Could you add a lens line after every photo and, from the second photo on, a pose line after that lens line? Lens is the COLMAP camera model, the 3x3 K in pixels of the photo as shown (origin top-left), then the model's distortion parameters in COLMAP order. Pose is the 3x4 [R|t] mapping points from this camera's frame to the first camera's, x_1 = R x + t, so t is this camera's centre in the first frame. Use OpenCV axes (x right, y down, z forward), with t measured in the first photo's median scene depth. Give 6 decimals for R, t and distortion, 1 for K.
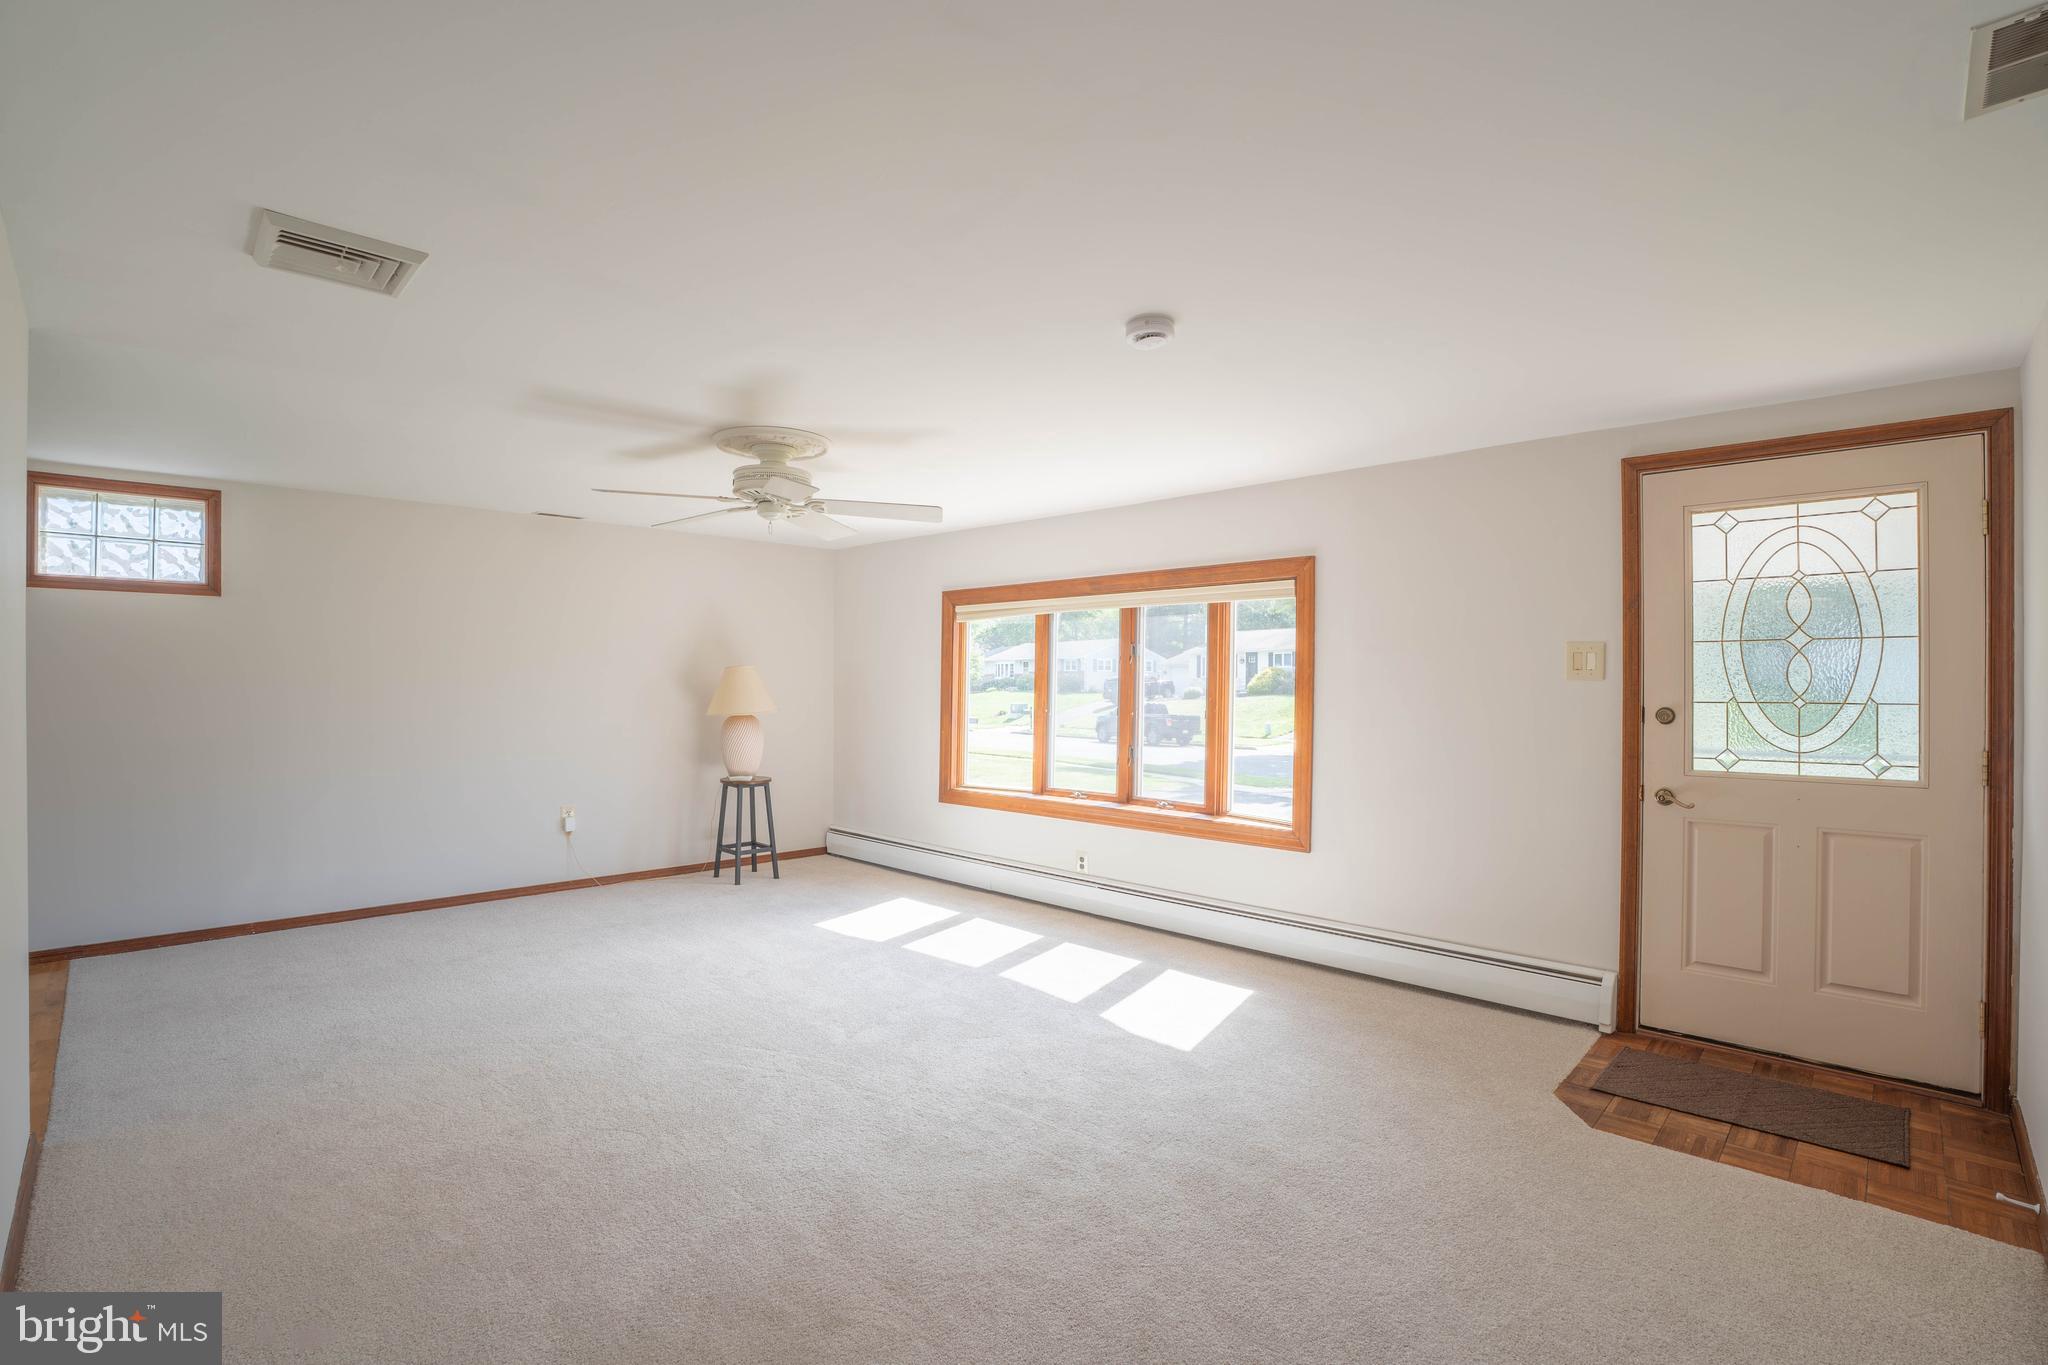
lens RADIAL K [[927.7, 0, 1024.0], [0, 927.7, 682.5], [0, 0, 1]] dist [-0.039372, 0.000649]
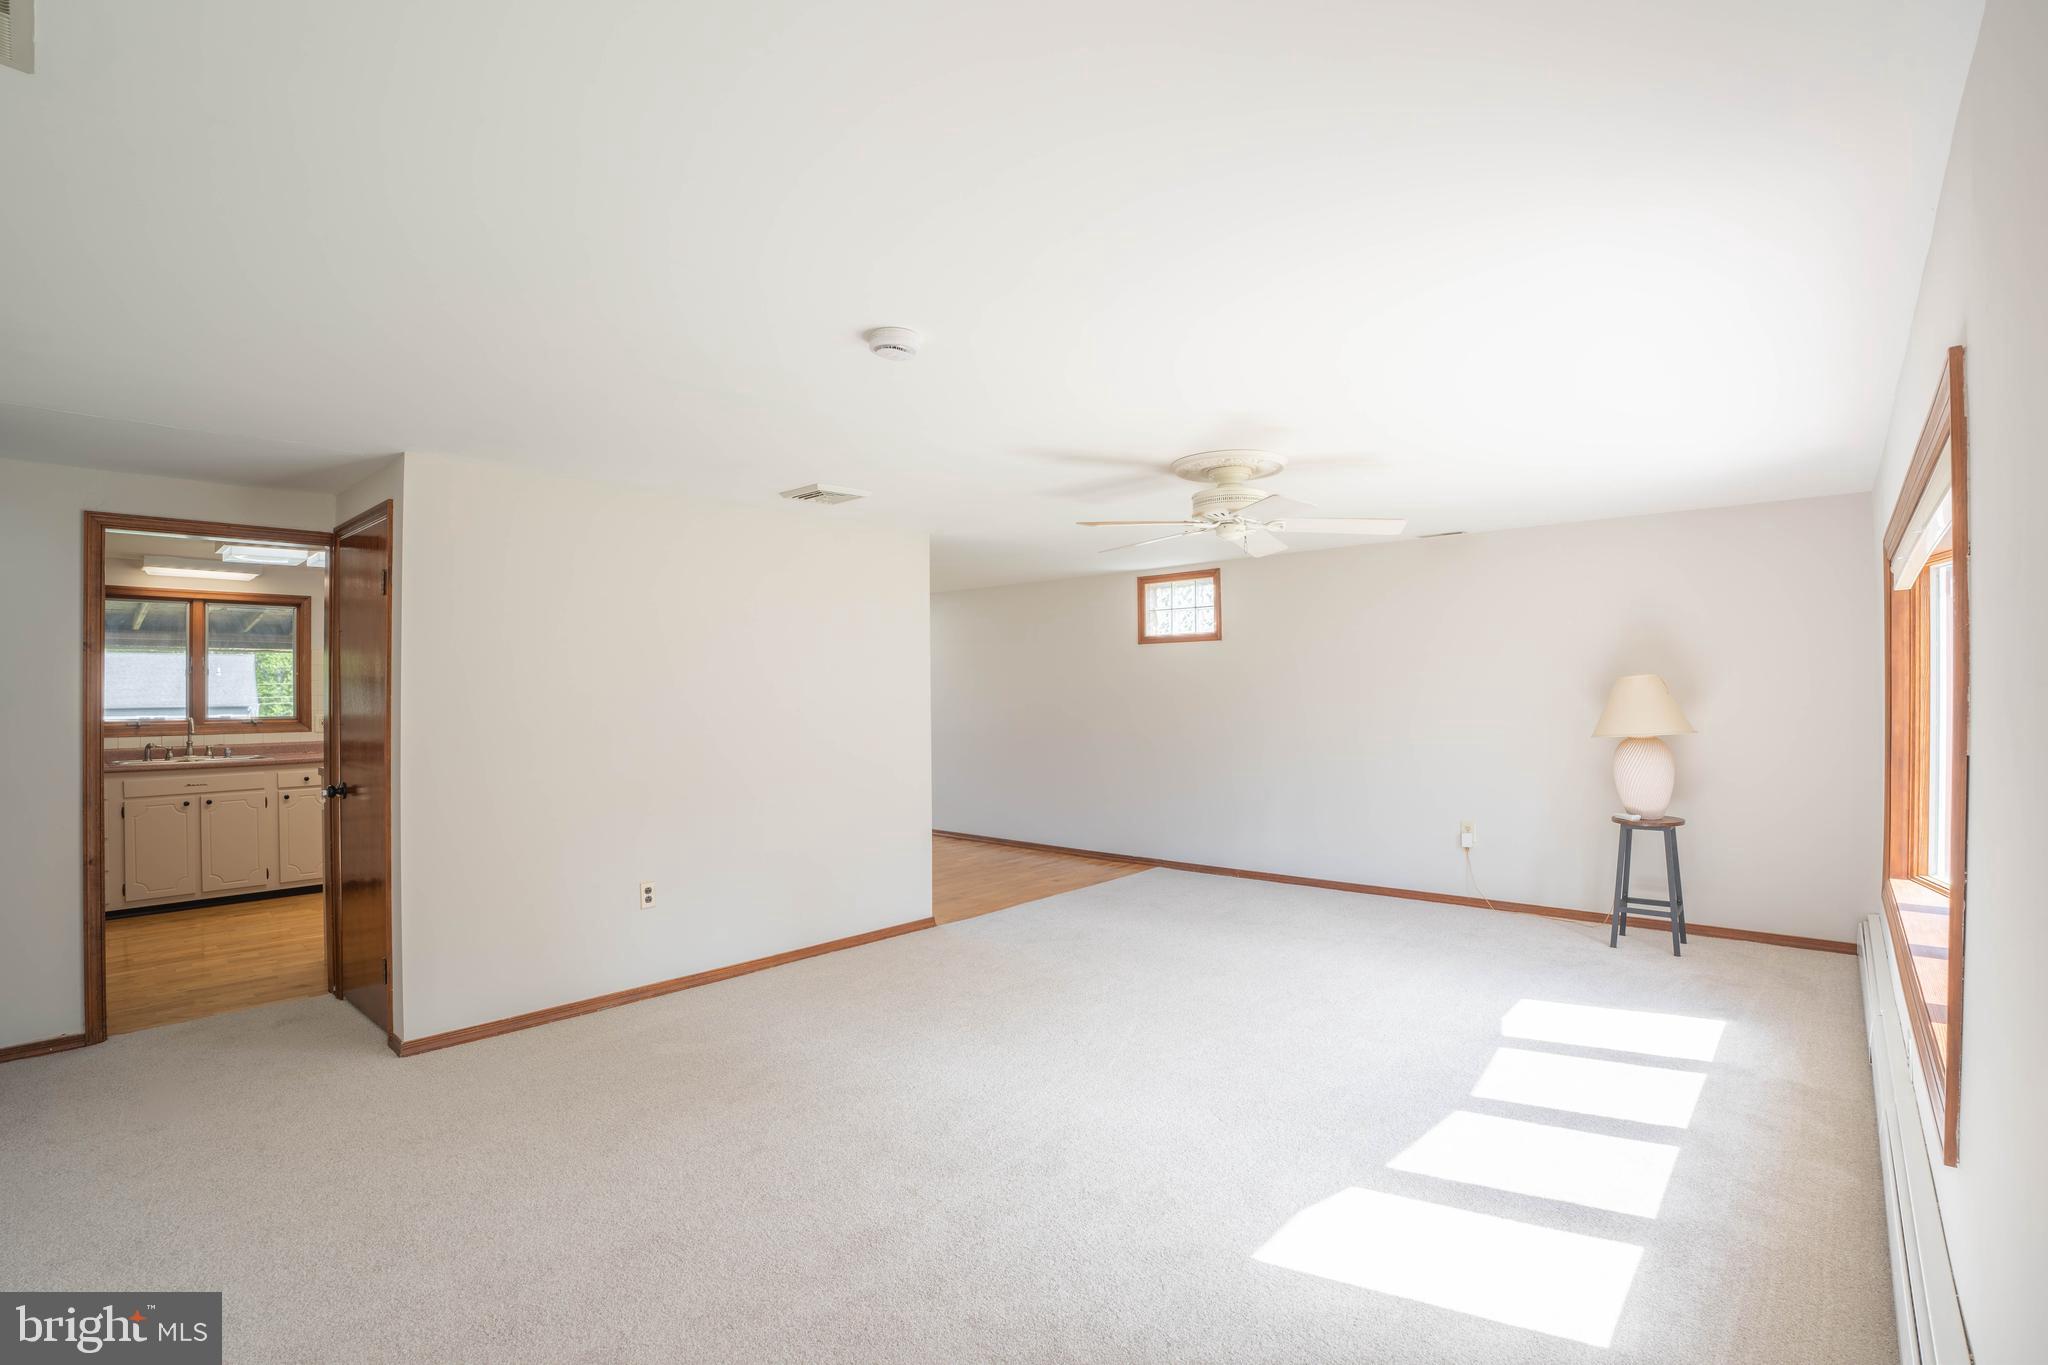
lens RADIAL K [[927.7, 0, 1024.0], [0, 927.7, 682.5], [0, 0, 1]] dist [-0.039372, 0.000649]
pose [[0.090478, -0.026117, -0.995556, 0.599403], [0.007718, 0.999644, -0.025523, 0.007807], [0.995869, -0.005375, 0.090648, 0.582265]]
